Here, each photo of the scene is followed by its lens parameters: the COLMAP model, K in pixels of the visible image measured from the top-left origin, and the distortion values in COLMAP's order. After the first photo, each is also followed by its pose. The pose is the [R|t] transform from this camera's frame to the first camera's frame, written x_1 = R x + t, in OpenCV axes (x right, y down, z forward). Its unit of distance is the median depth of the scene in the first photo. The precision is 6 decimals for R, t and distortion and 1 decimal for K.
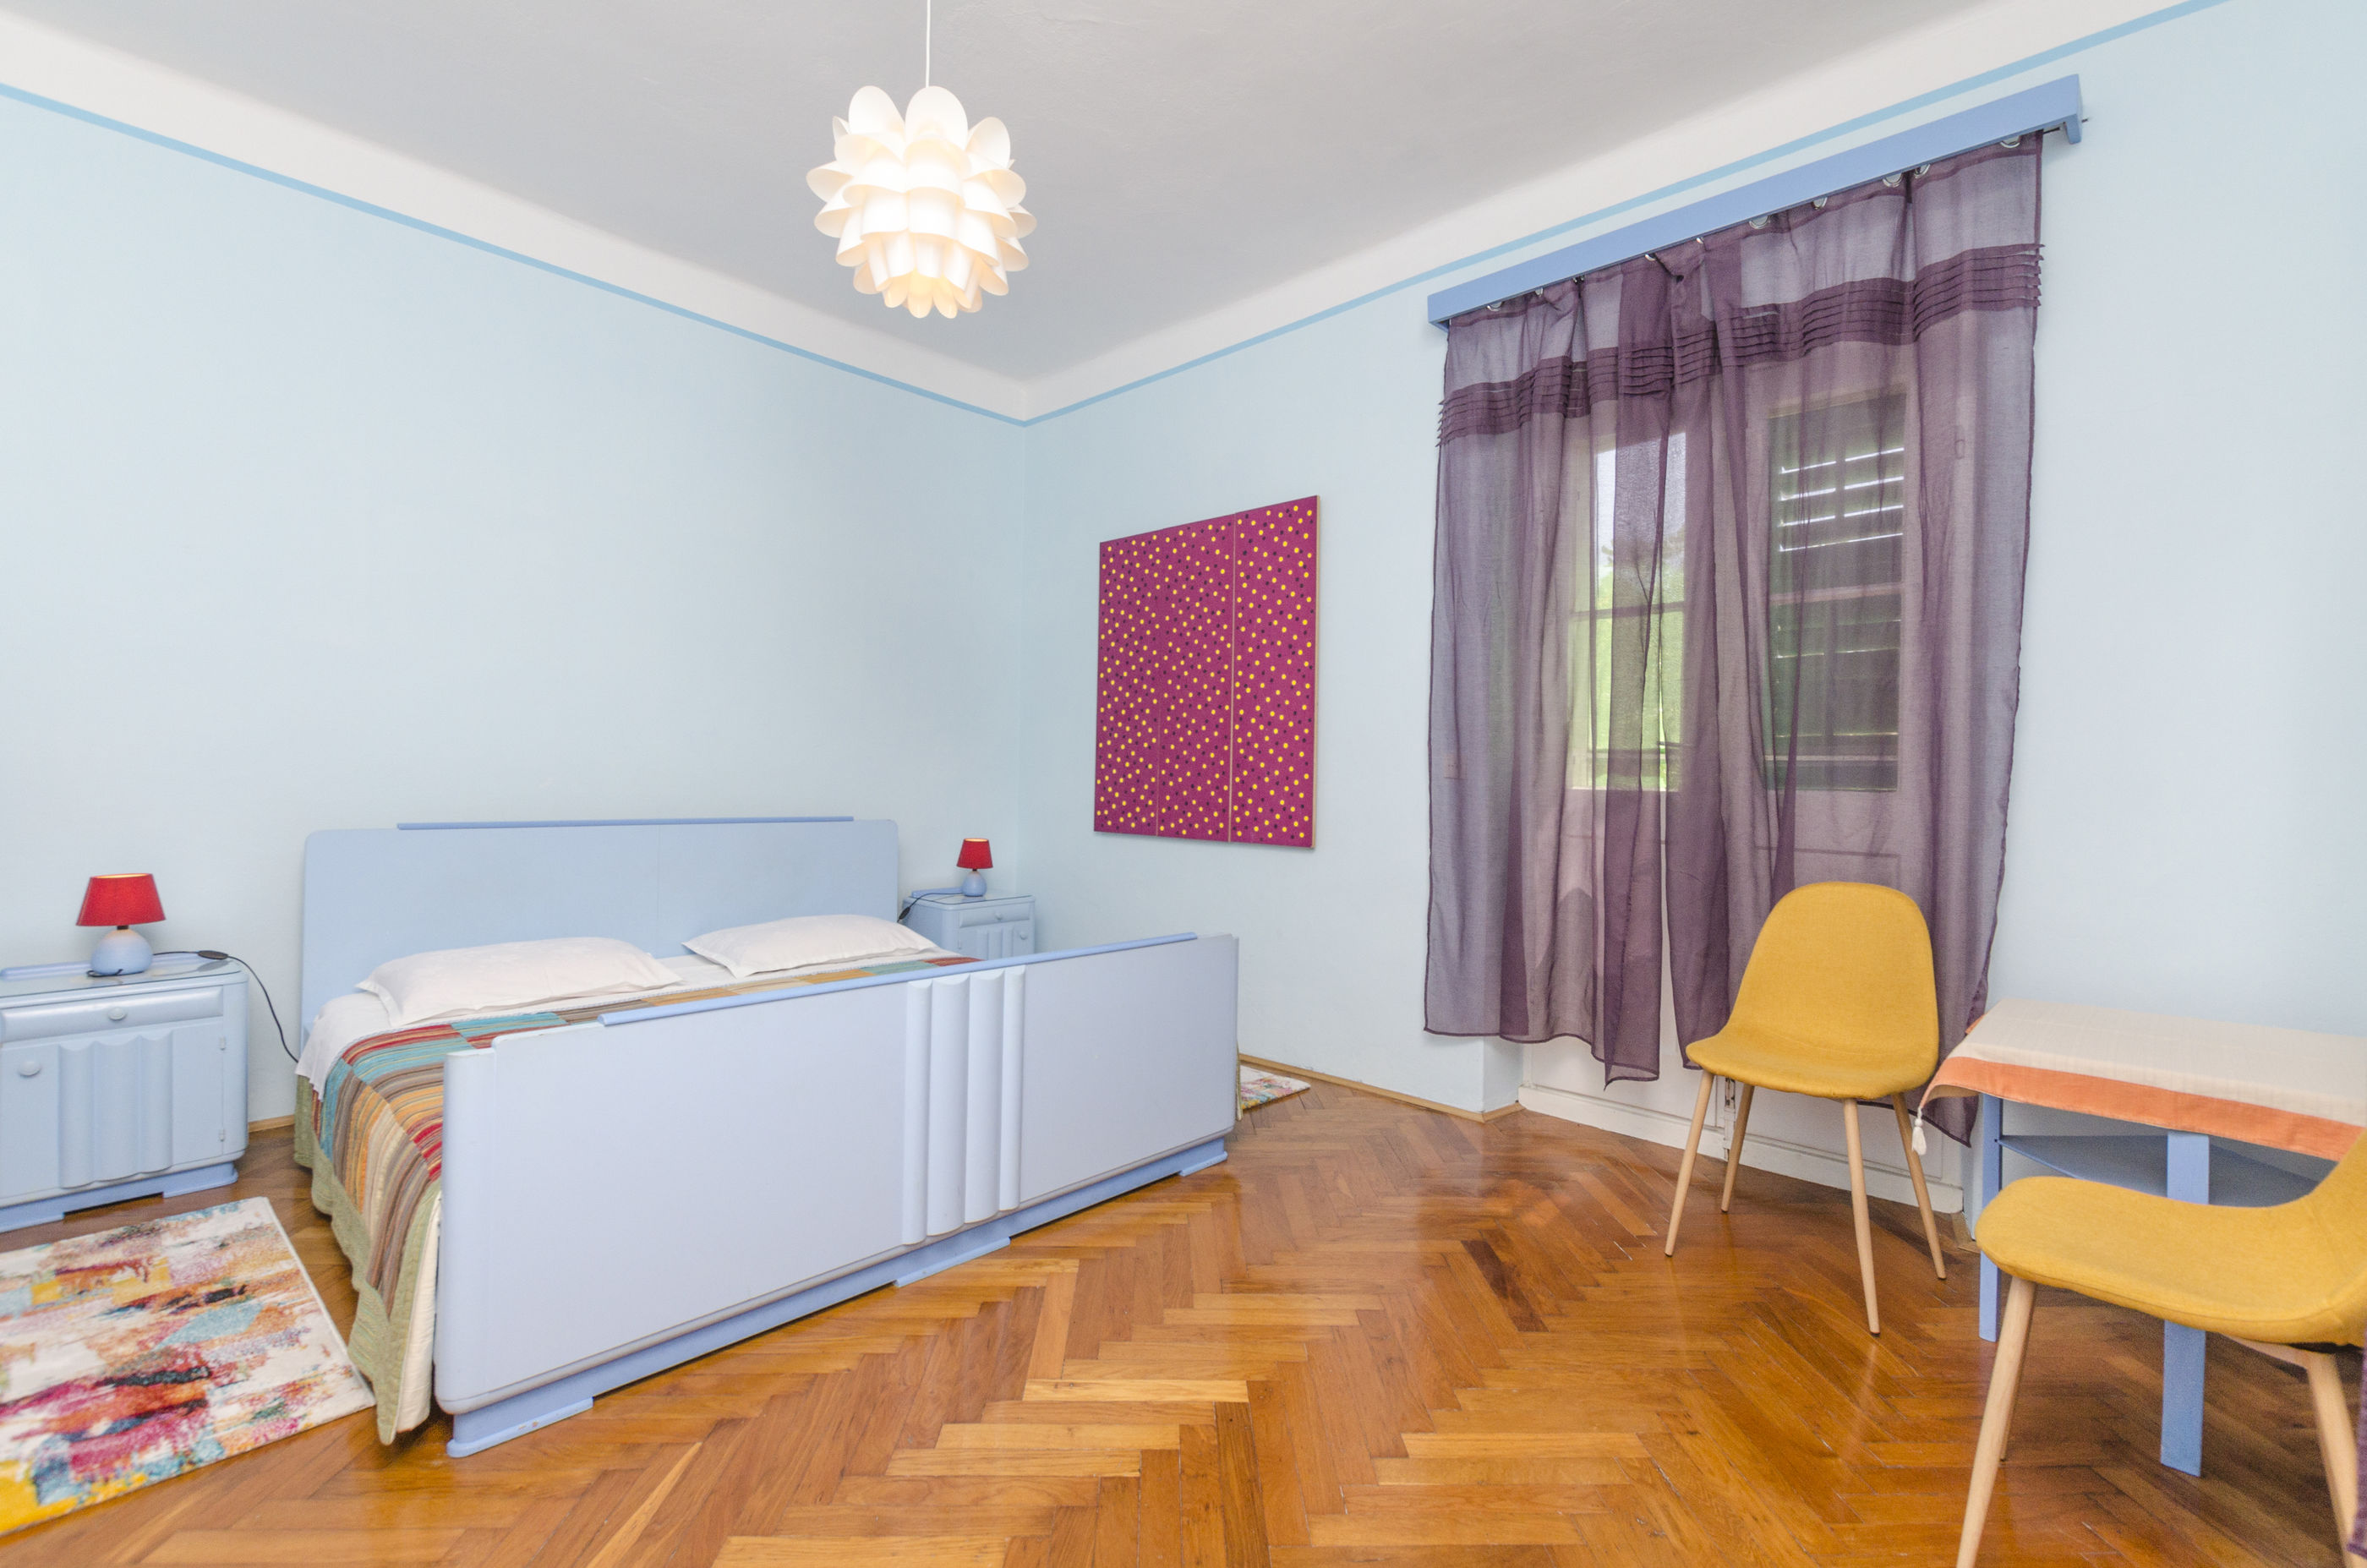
lens RADIAL K [[1019.2, 0, 1178.9], [0, 1019.2, 777.3], [0, 0, 1]] dist [0.008623, -0.001472]
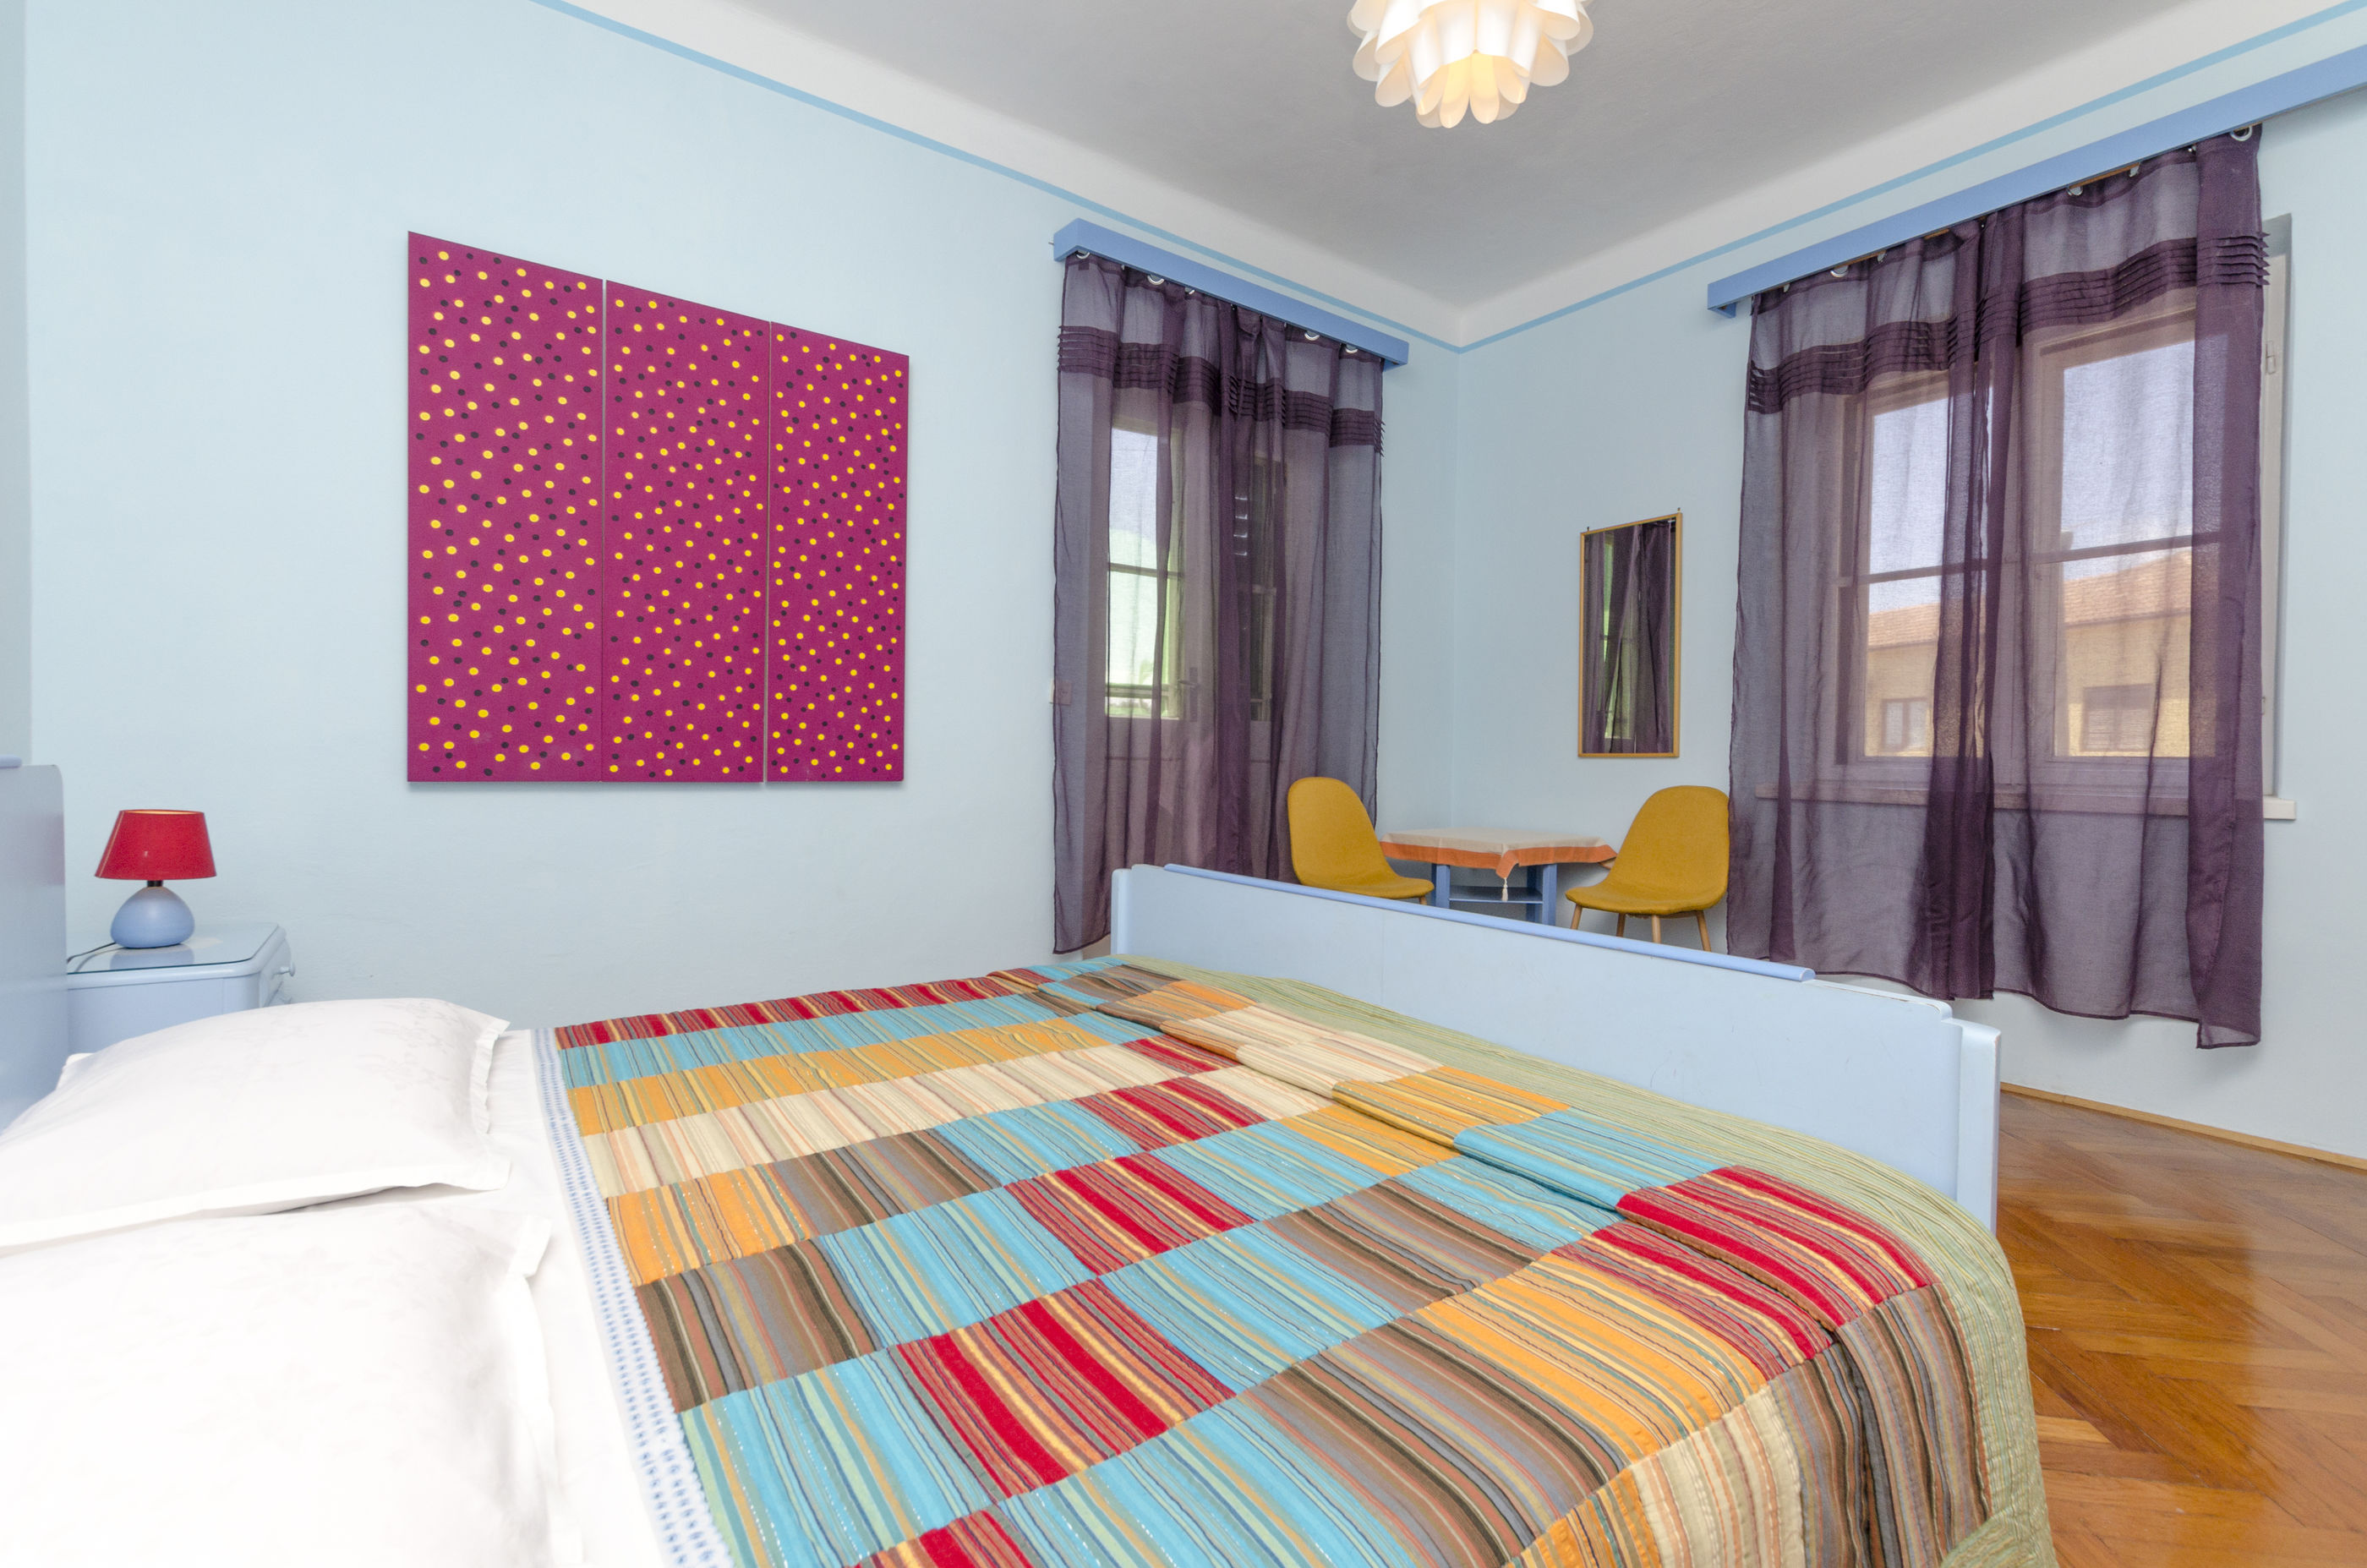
lens RADIAL K [[1019.2, 0, 1192.2], [0, 1019.2, 779.9], [0, 0, 1]] dist [0.008623, -0.001472]
pose [[0.190518, -0.037860, 0.980953, -0.604744], [-0.012531, 0.999081, 0.040994, 0.028575], [-0.981604, -0.020102, 0.189868, 0.569065]]
